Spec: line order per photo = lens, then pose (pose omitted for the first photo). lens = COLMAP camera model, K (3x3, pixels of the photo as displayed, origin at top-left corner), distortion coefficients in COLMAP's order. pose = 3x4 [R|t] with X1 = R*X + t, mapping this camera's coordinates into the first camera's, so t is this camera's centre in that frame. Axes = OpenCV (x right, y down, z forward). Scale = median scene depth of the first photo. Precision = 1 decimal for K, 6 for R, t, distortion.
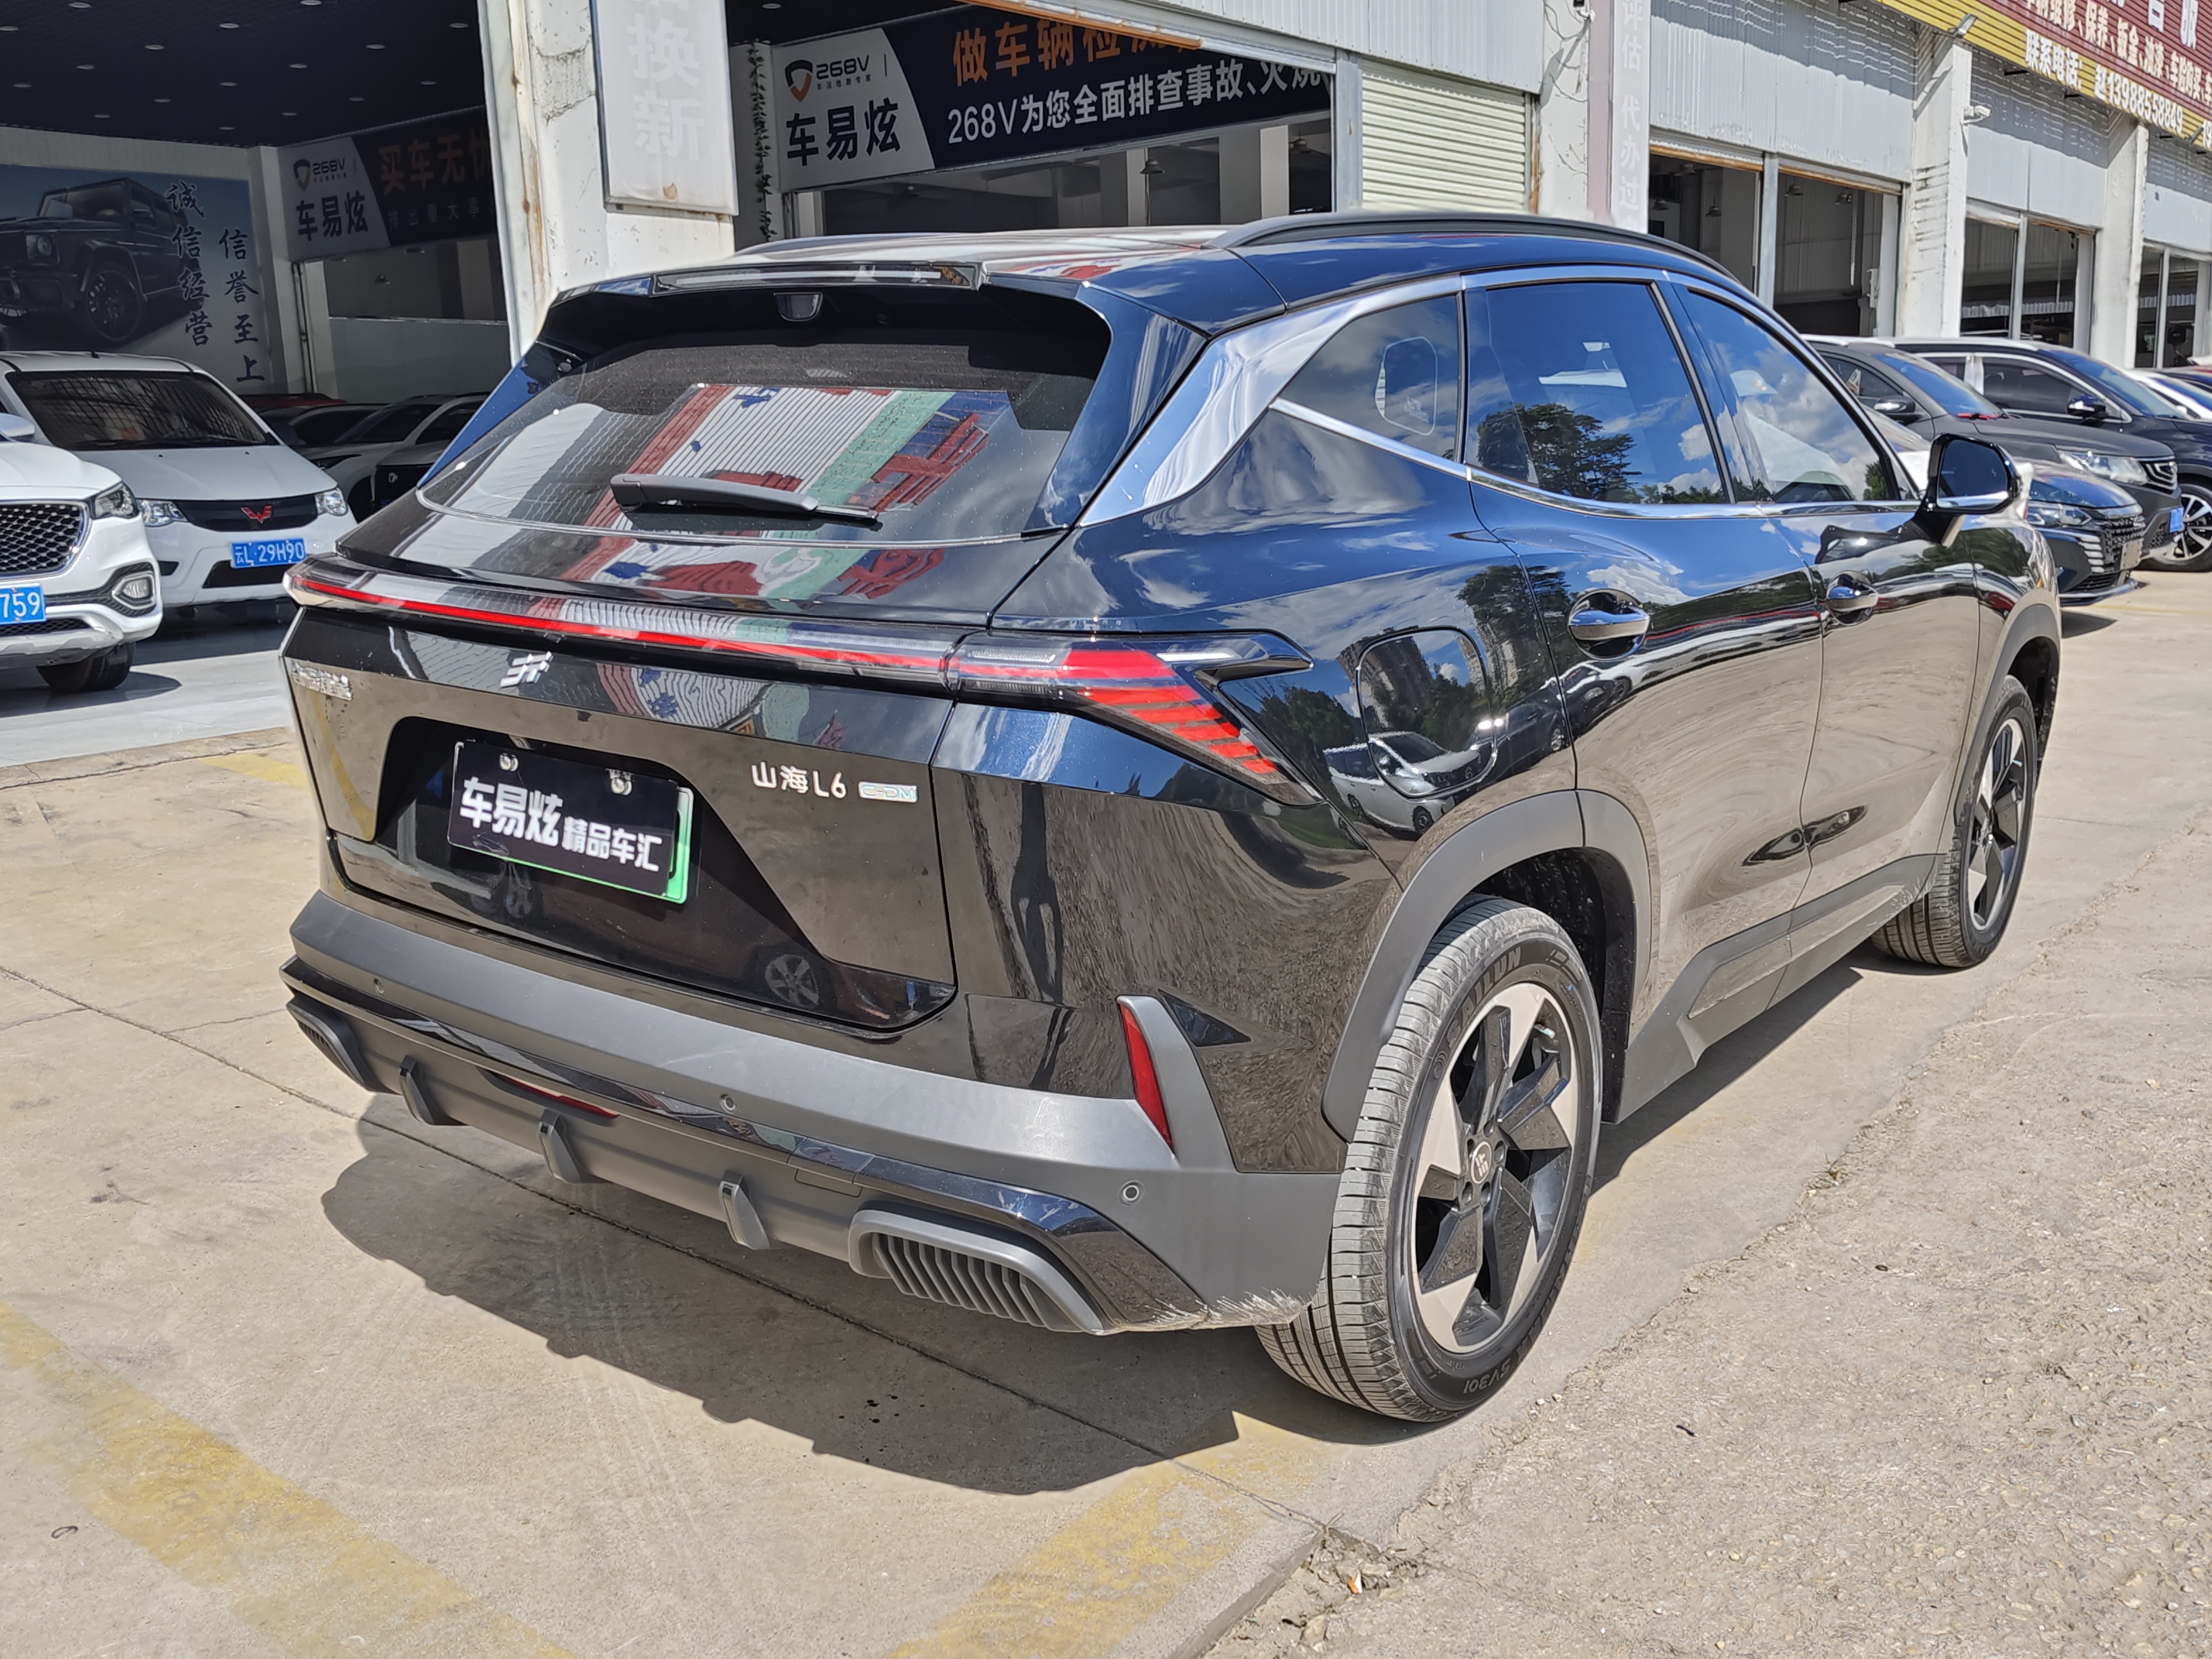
lens RADIAL K [[1969.2, 0, 1106.3], [0, 1969.2, 840.9], [0, 0, 1]] dist [0.061157, -0.073415]
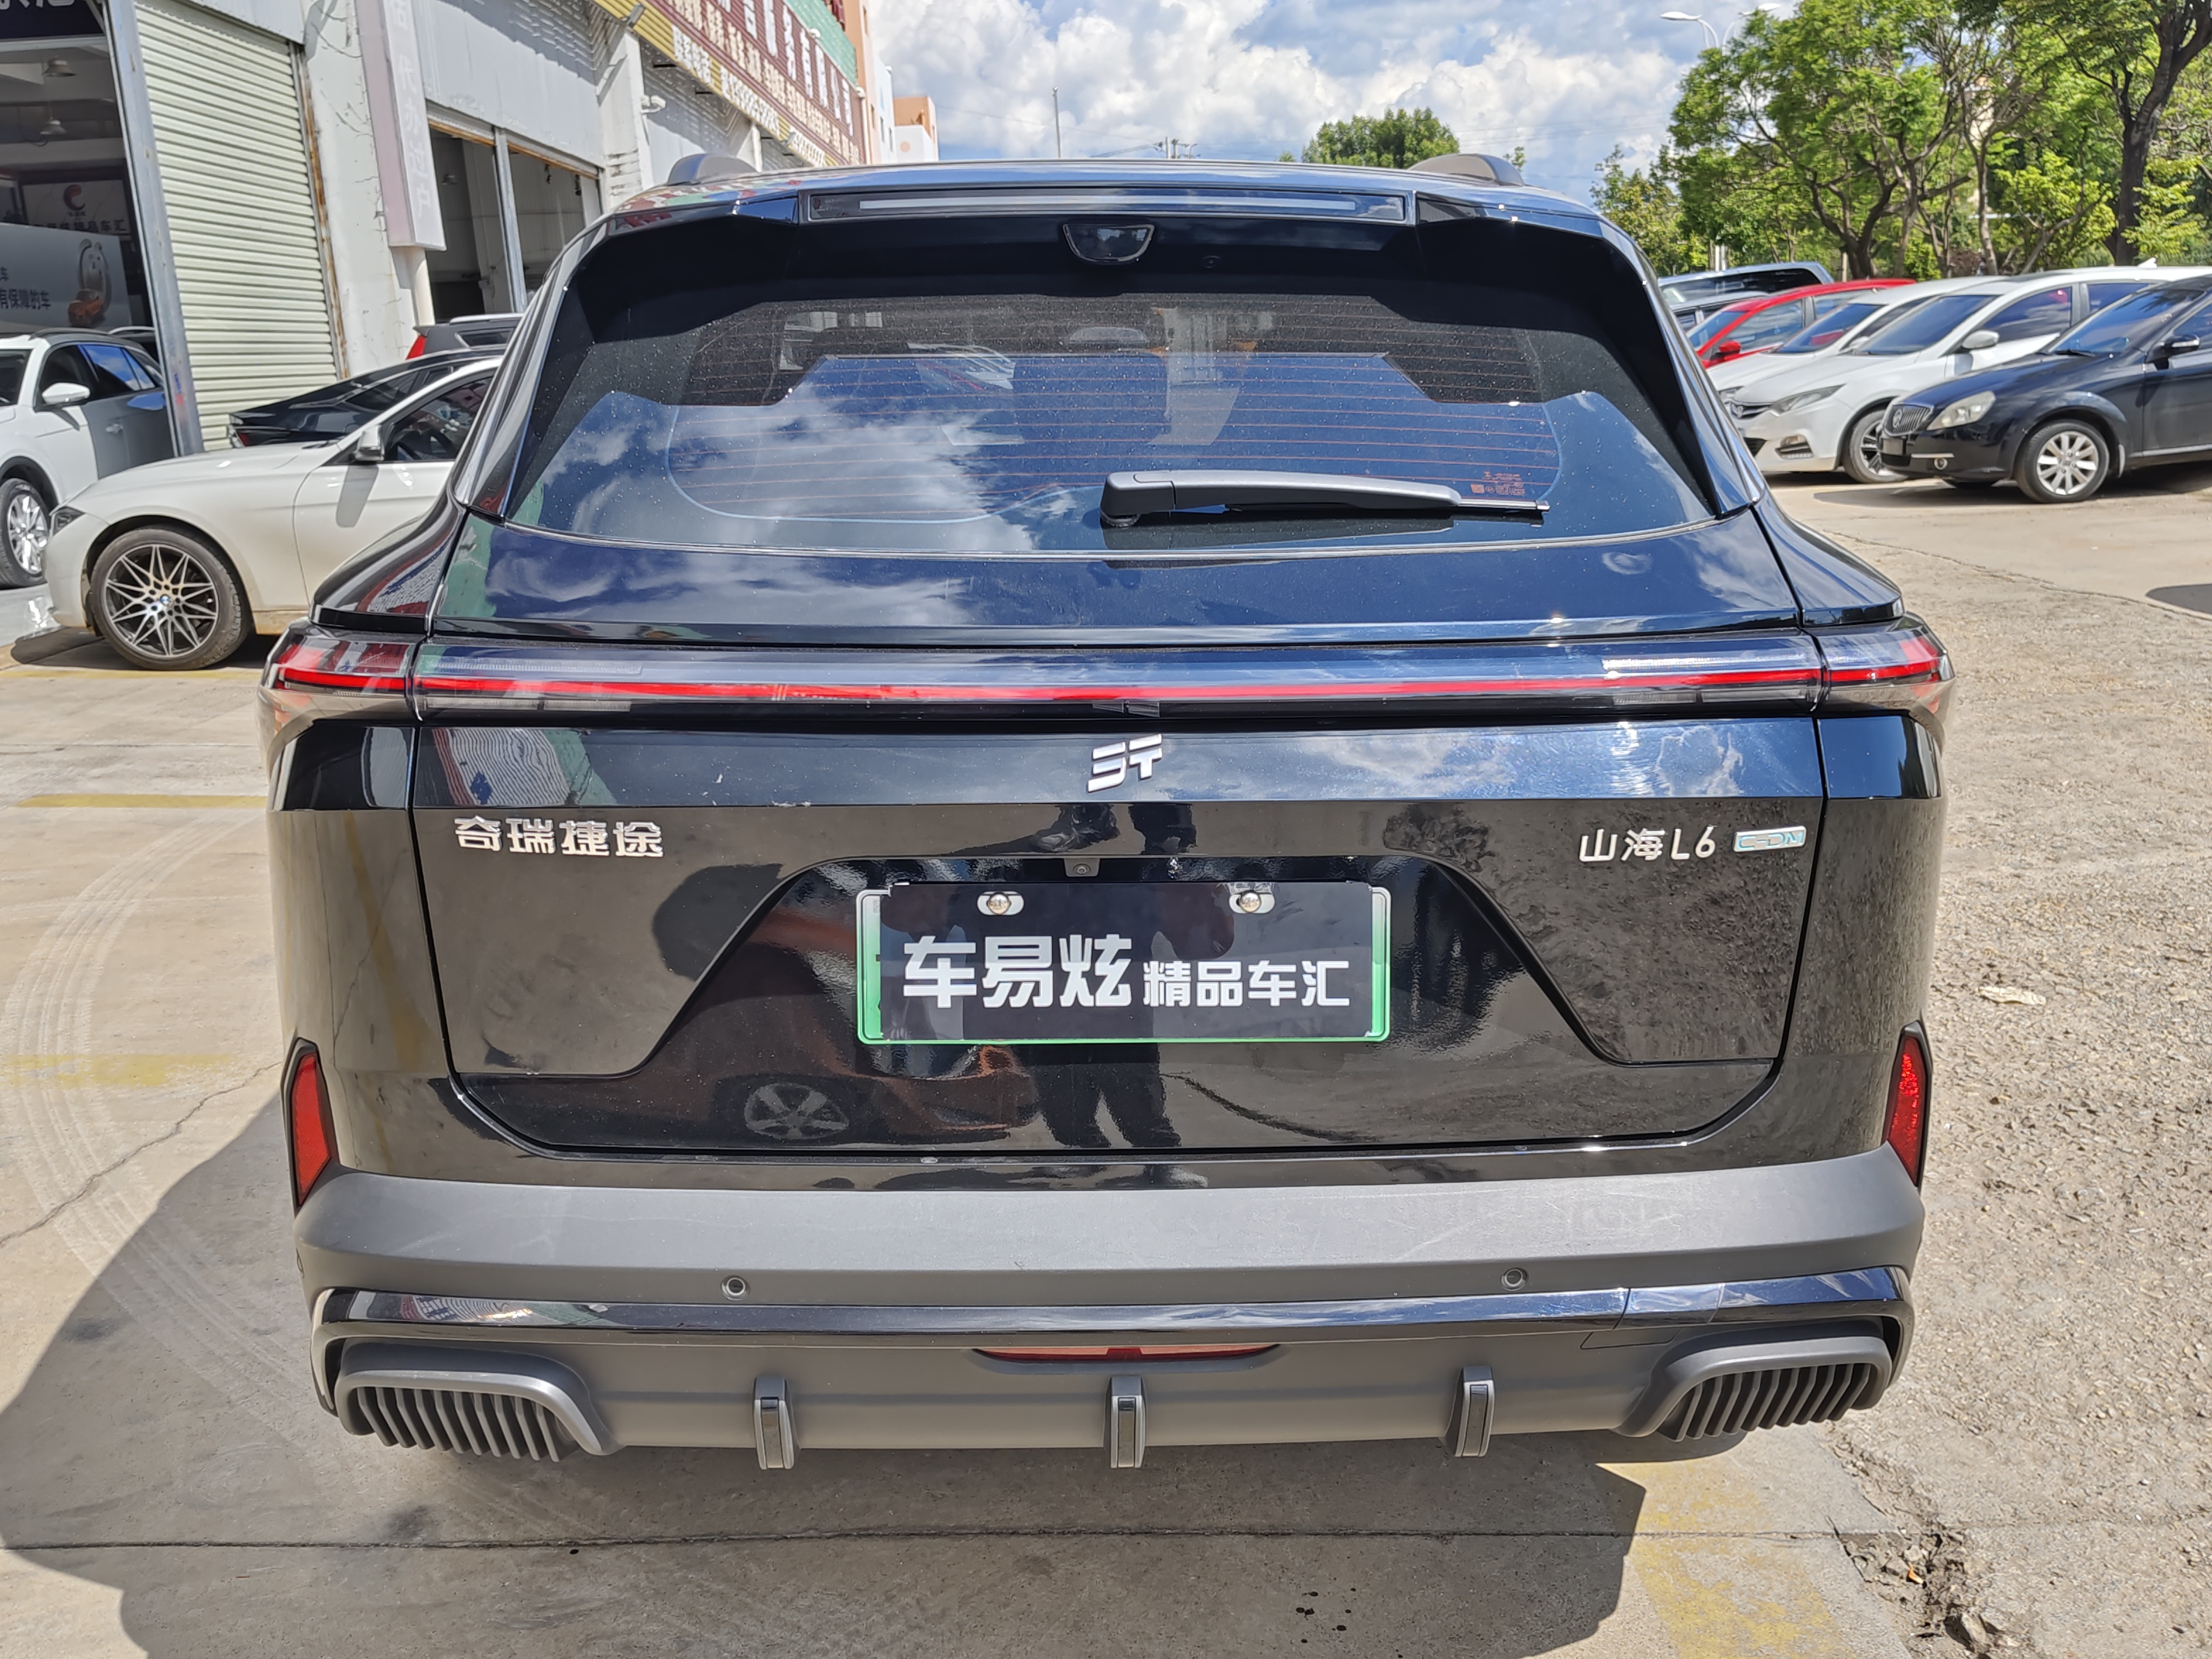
lens RADIAL K [[1969.2, 0, 1094.1], [0, 1969.2, 874.7], [0, 0, 1]] dist [0.061157, -0.073415]
pose [[0.778464, -0.168745, 0.604581, -0.677892], [0.154634, 0.985057, 0.075832, -0.094934], [-0.608344, 0.034457, 0.792926, 0.431137]]
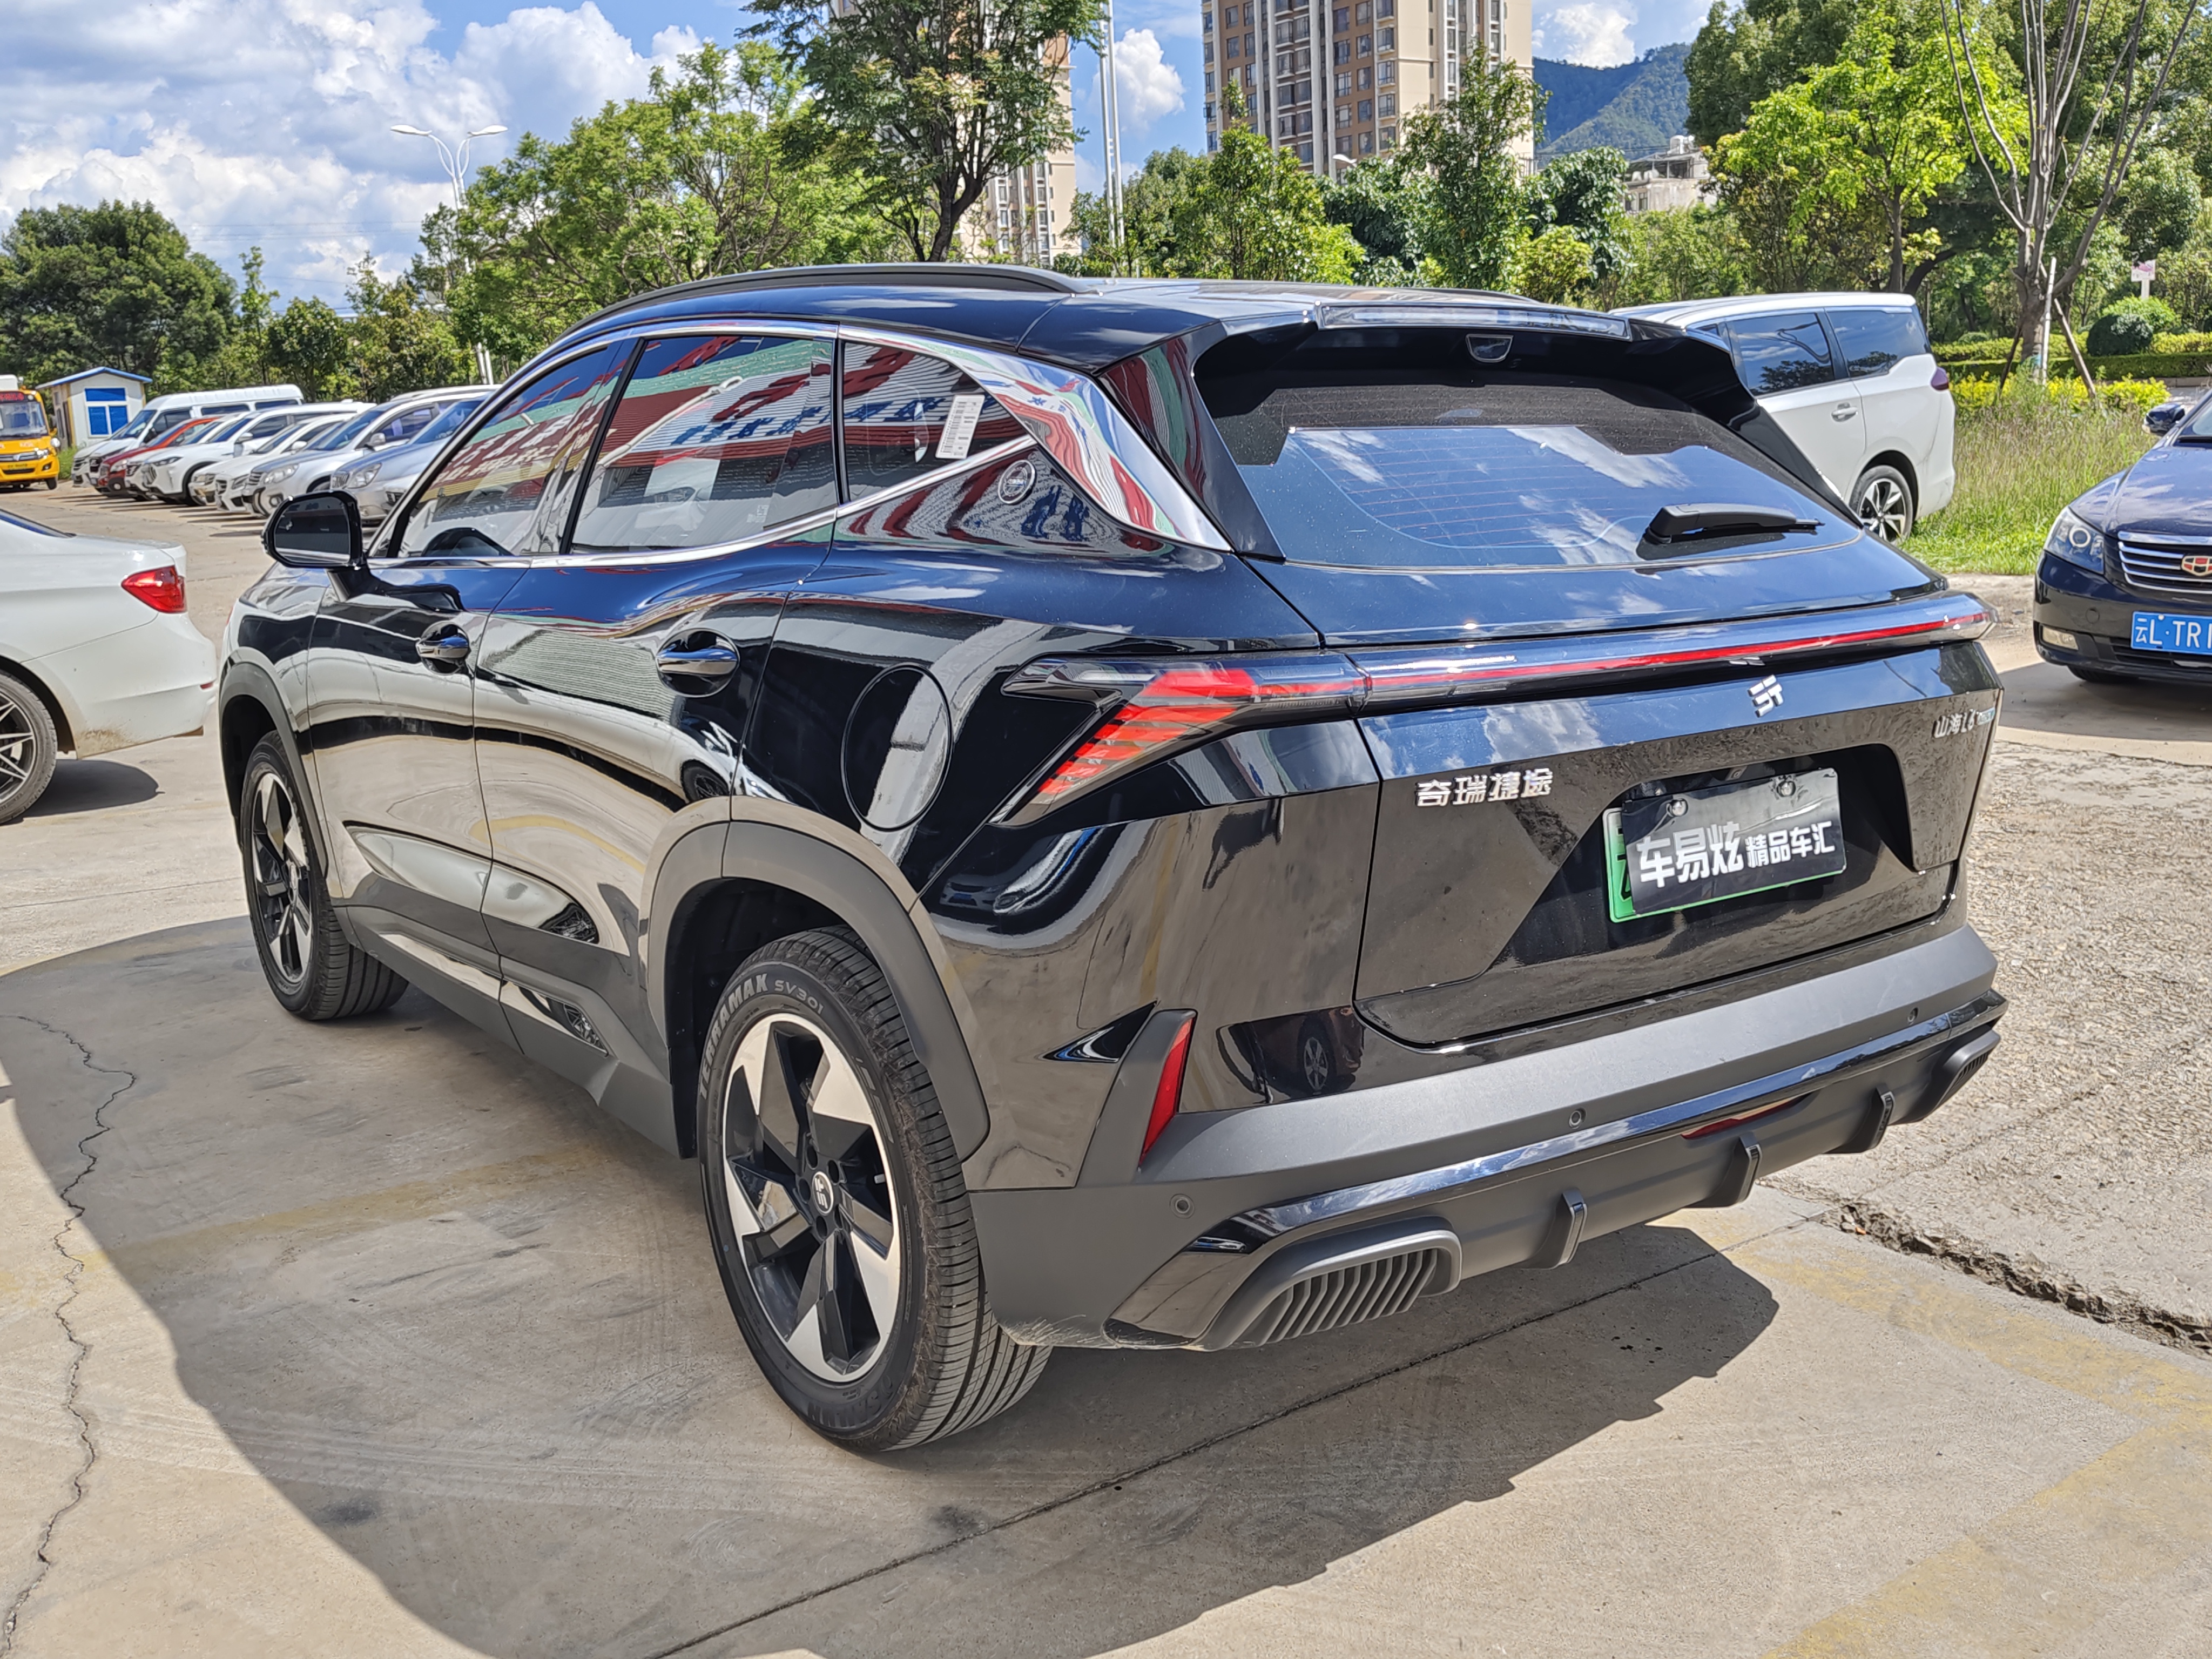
lens RADIAL K [[1969.2, 0, 1108.2], [0, 1969.2, 847.2], [0, 0, 1]] dist [0.061157, -0.073415]
pose [[0.270808, -0.200061, 0.941615, -1.269595], [0.237995, 0.961714, 0.135885, -0.215184], [-0.932750, 0.187301, 0.308053, 0.950416]]
